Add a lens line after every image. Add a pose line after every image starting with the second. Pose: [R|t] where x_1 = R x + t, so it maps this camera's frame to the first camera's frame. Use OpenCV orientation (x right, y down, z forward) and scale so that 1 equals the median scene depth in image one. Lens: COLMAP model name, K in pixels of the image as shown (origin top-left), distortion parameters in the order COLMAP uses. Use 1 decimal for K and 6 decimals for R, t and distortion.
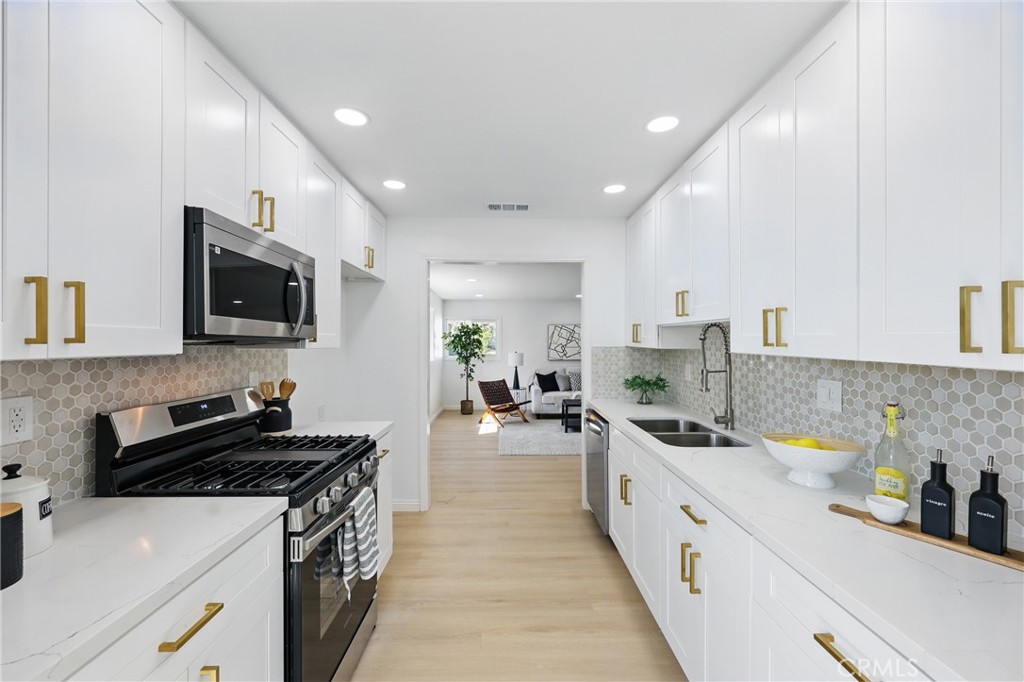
lens RADIAL K [[412.0, 0, 509.7], [0, 412.0, 342.4], [0, 0, 1]] dist [-0.000122, 0.000008]
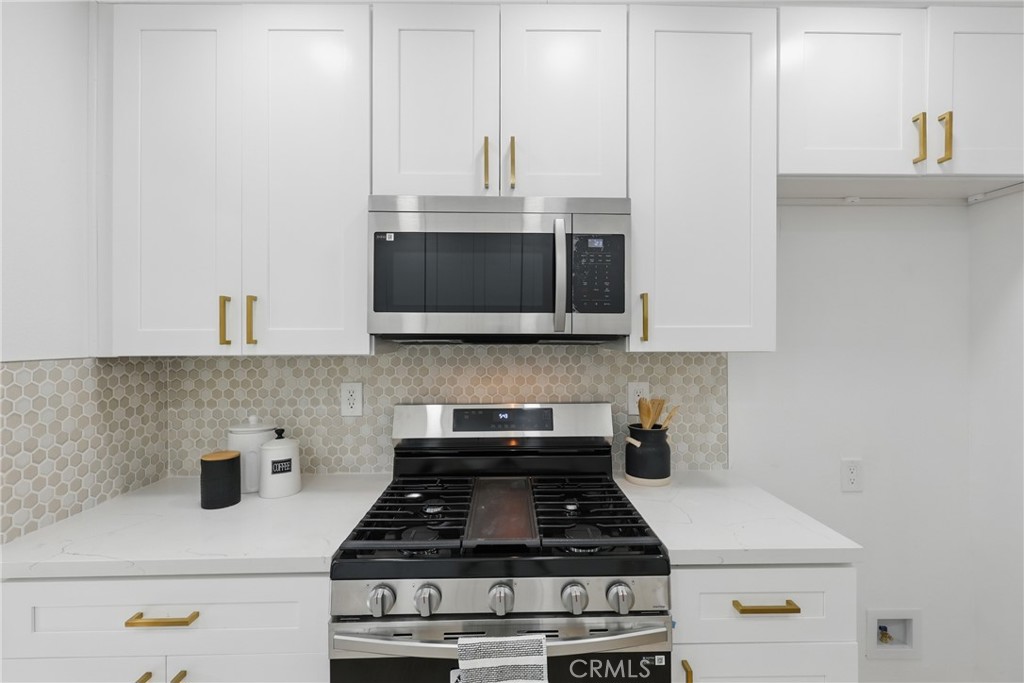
lens RADIAL K [[438.8, 0, 515.5], [0, 438.8, 339.1], [0, 0, 1]] dist [-0.001991, -0.000221]
pose [[0.016510, 0.001086, -0.999863, 0.200862], [0.004294, 0.999990, 0.001157, -0.007479], [0.999854, -0.004313, 0.016505, 1.137631]]
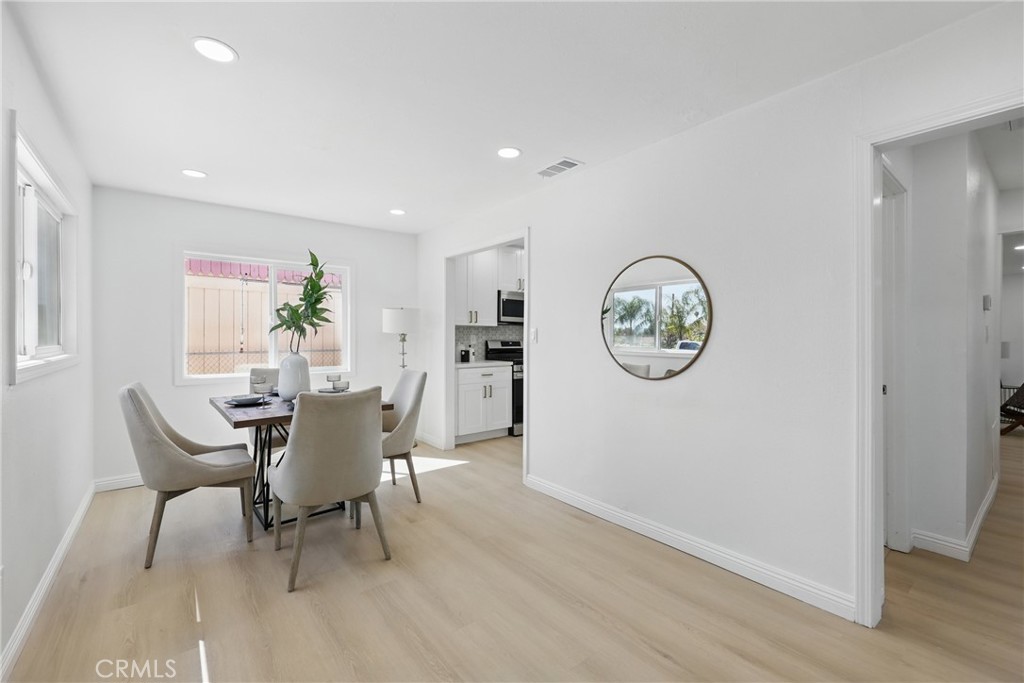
lens RADIAL K [[438.8, 0, 515.5], [0, 438.8, 339.1], [0, 0, 1]] dist [-0.001991, -0.000221]
pose [[0.612022, 0.002735, -0.790836, 2.453110], [0.001442, 0.999988, 0.004574, 0.121496], [0.790839, -0.003940, 0.612011, -1.361546]]
